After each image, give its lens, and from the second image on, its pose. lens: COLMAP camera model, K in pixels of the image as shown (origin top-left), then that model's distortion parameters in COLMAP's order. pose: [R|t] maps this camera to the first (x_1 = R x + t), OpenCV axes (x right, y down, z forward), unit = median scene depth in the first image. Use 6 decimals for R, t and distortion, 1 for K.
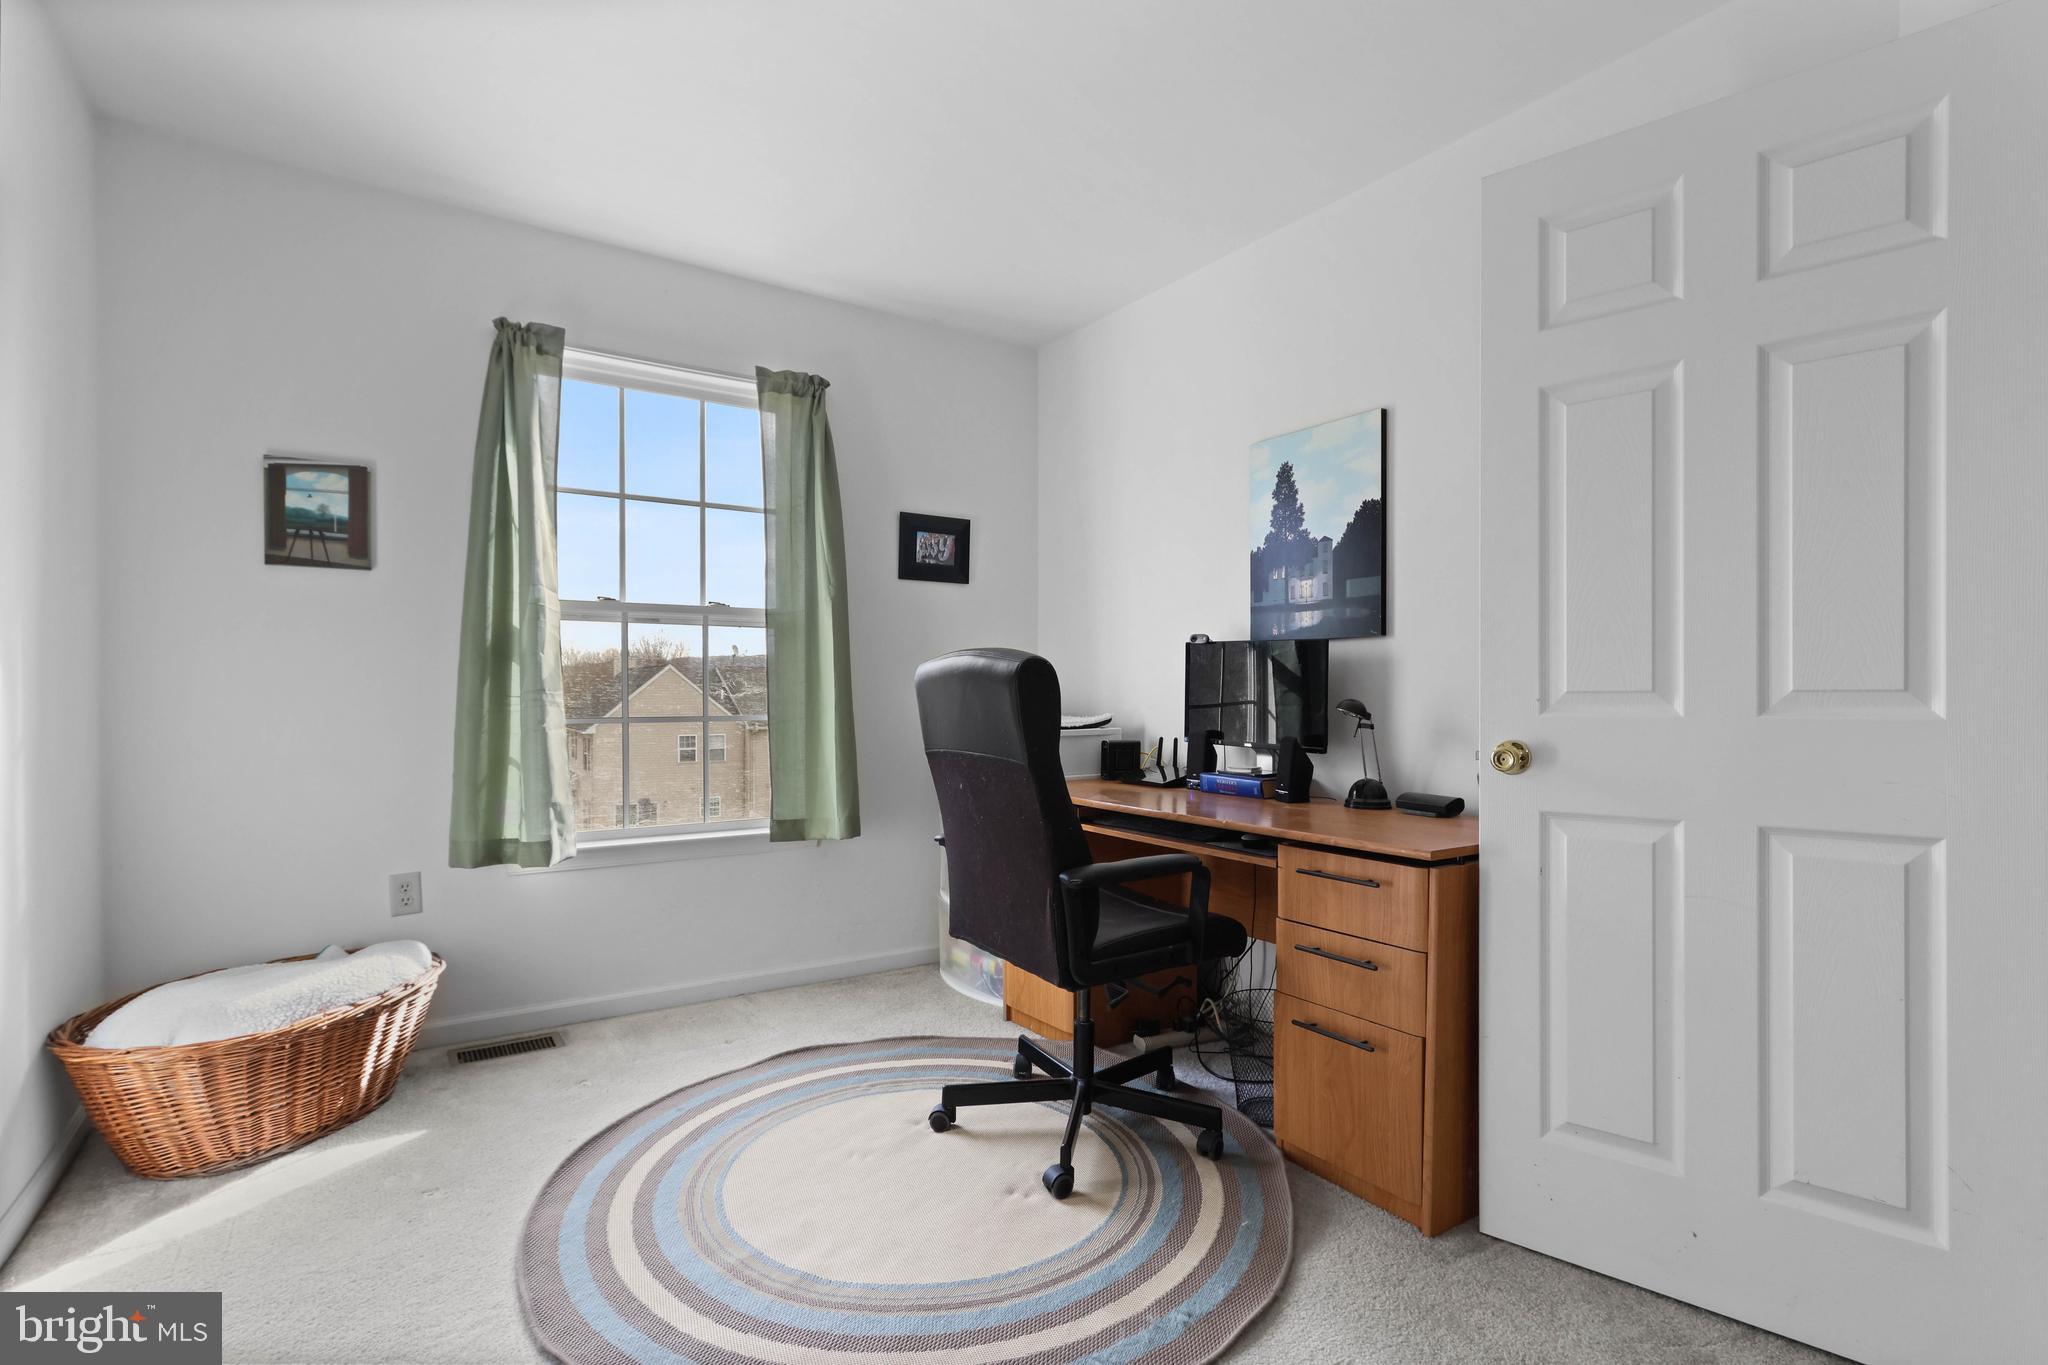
lens RADIAL K [[949.3, 0, 1038.5], [0, 949.3, 682.1], [0, 0, 1]] dist [0.000404, 0.003696]
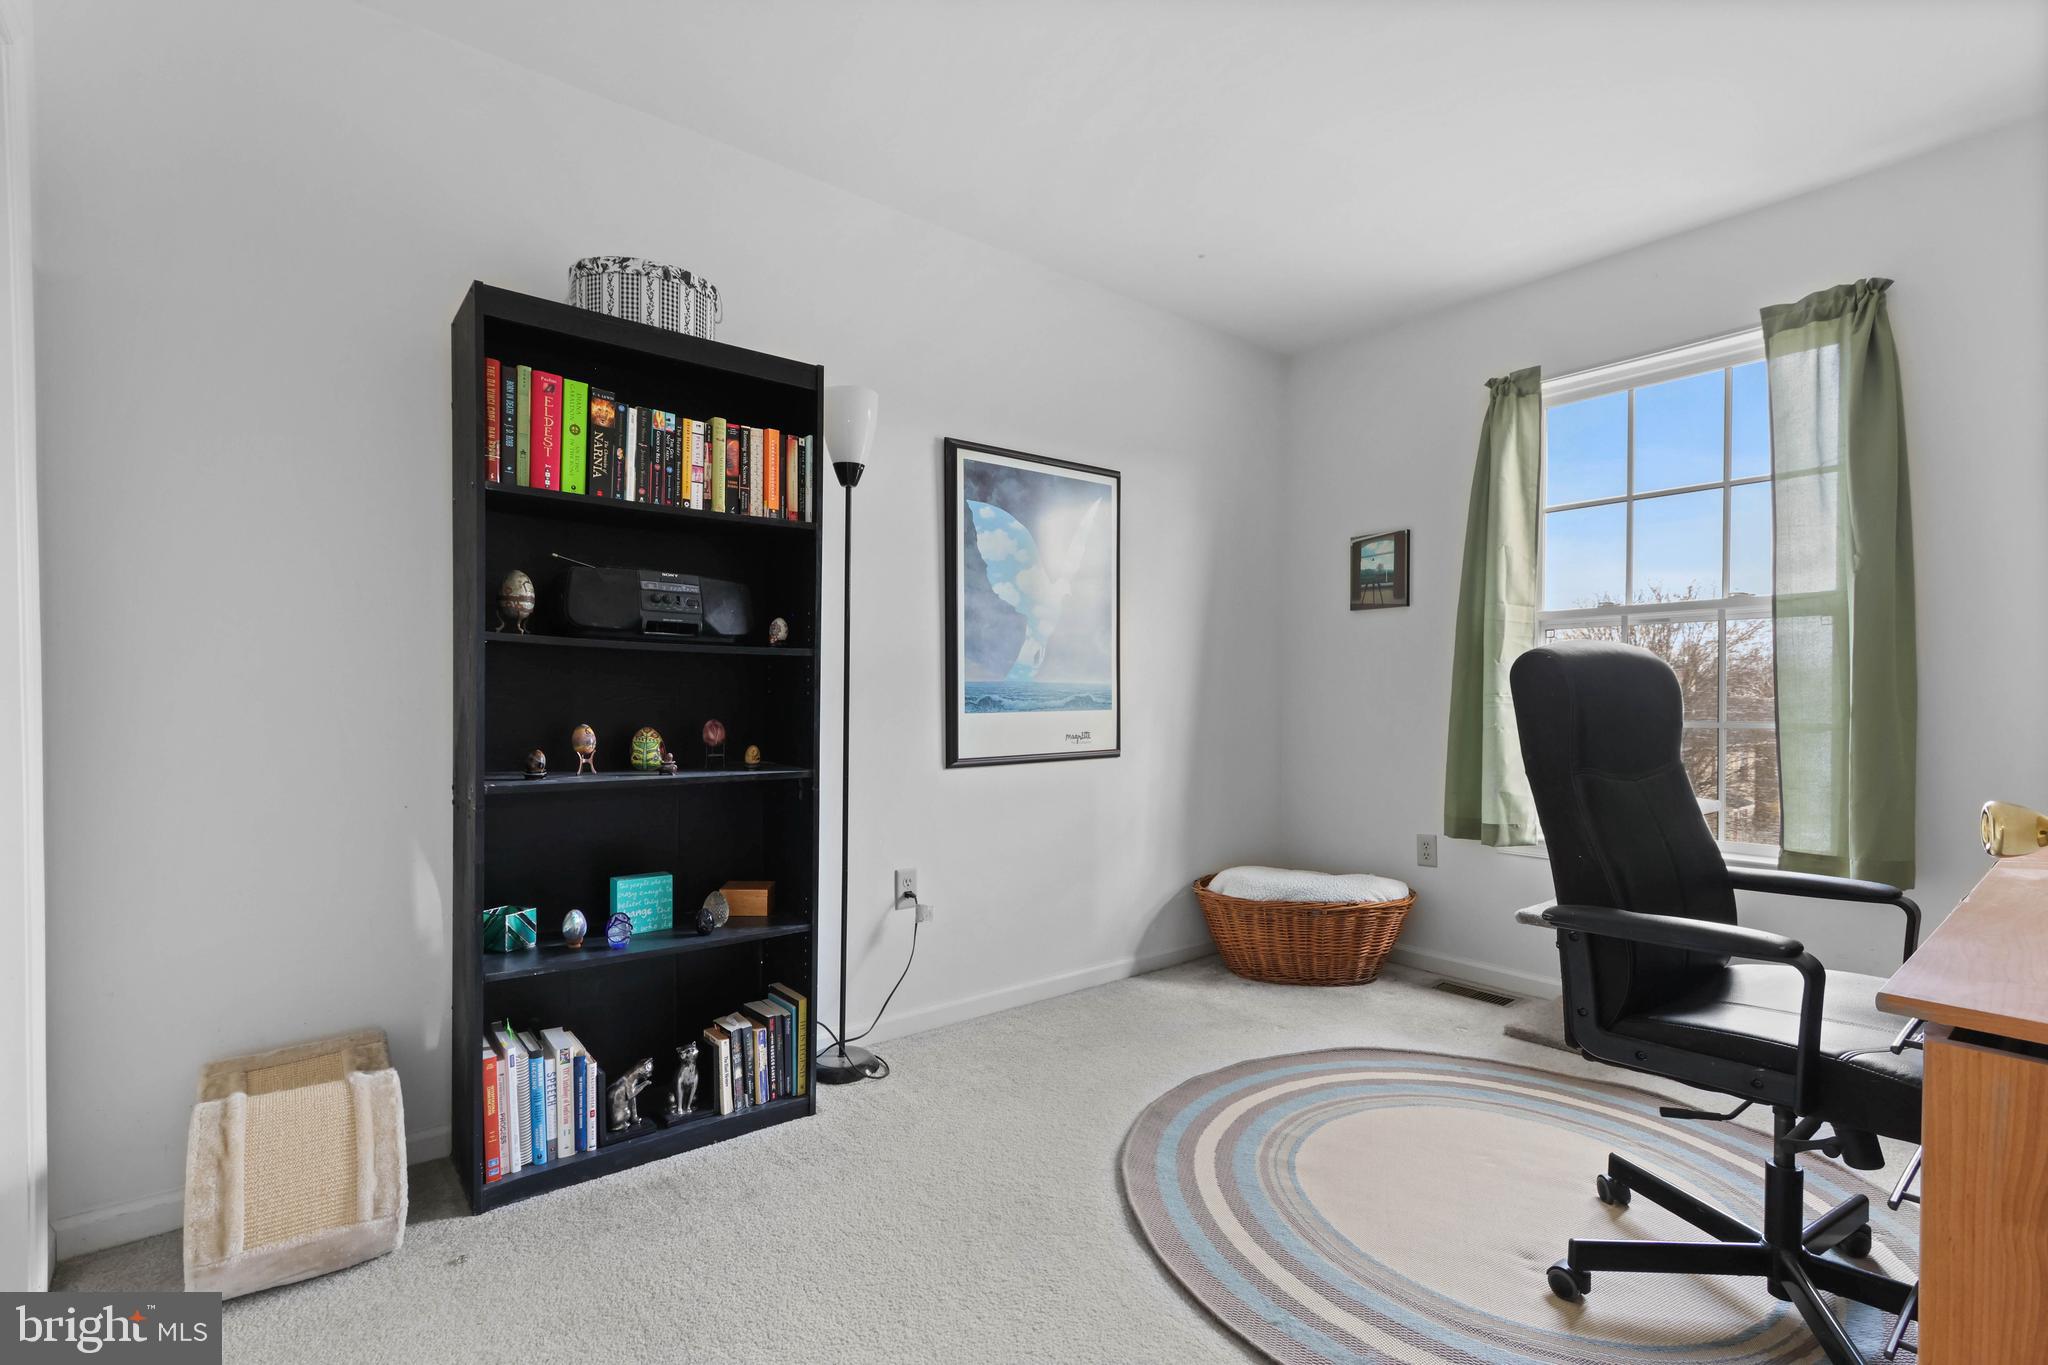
lens RADIAL K [[949.3, 0, 1037.8], [0, 949.3, 695.1], [0, 0, 1]] dist [0.000404, 0.003696]
pose [[0.105628, -0.007946, -0.994374, 0.579172], [0.006292, 0.999953, -0.007322, 0.015252], [0.994386, -0.005483, 0.105673, 0.331794]]
